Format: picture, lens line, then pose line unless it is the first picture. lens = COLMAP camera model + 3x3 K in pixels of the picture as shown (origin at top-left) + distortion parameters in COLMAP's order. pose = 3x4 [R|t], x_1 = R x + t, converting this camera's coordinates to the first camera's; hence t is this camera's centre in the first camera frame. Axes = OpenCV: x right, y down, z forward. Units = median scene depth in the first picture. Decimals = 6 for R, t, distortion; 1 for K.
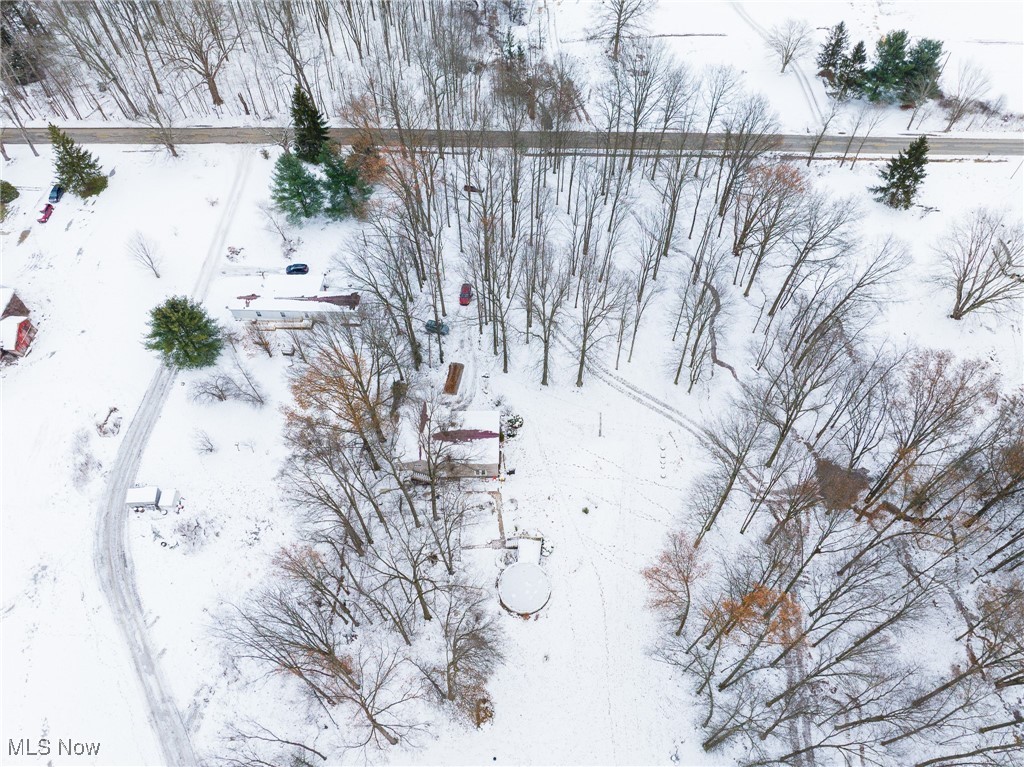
lens RADIAL K [[722.5, 0, 520.0], [0, 722.5, 378.0], [0, 0, 1]] dist [-0.048548, 0.016888]
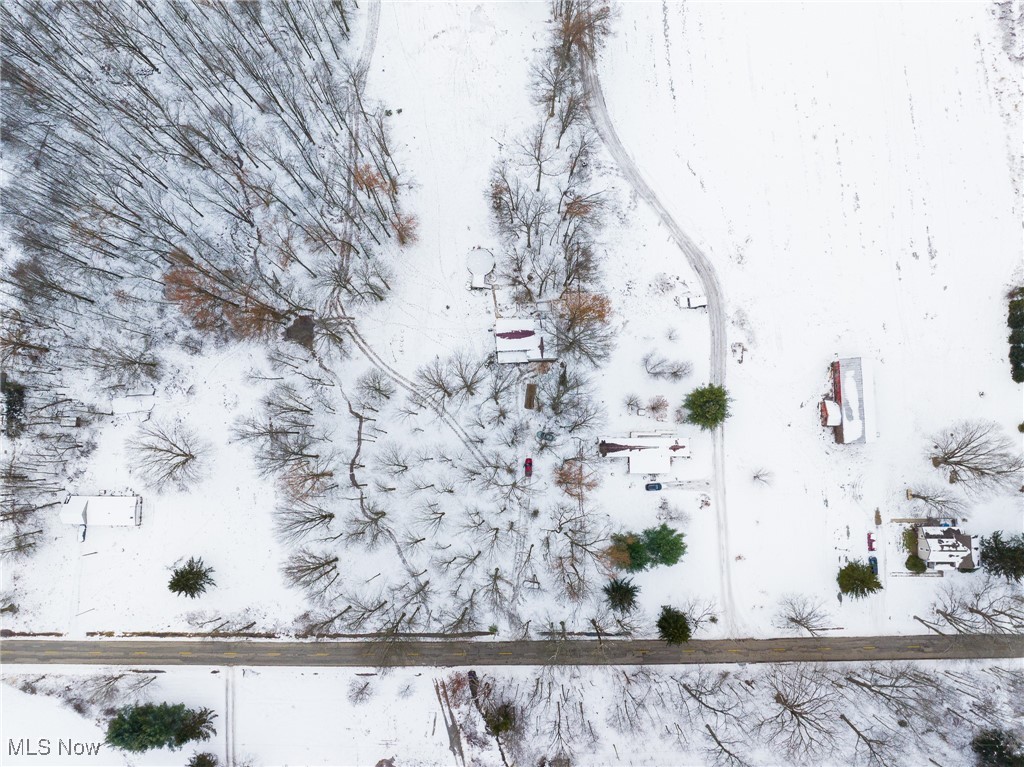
lens RADIAL K [[722.5, 0, 518.2], [0, 722.5, 378.3], [0, 0, 1]] dist [-0.048548, 0.016888]
pose [[-0.999081, 0.041226, 0.011696, -0.085982], [-0.022812, -0.742696, 0.669240, -1.012793], [0.036277, 0.668359, 0.742954, -0.184595]]
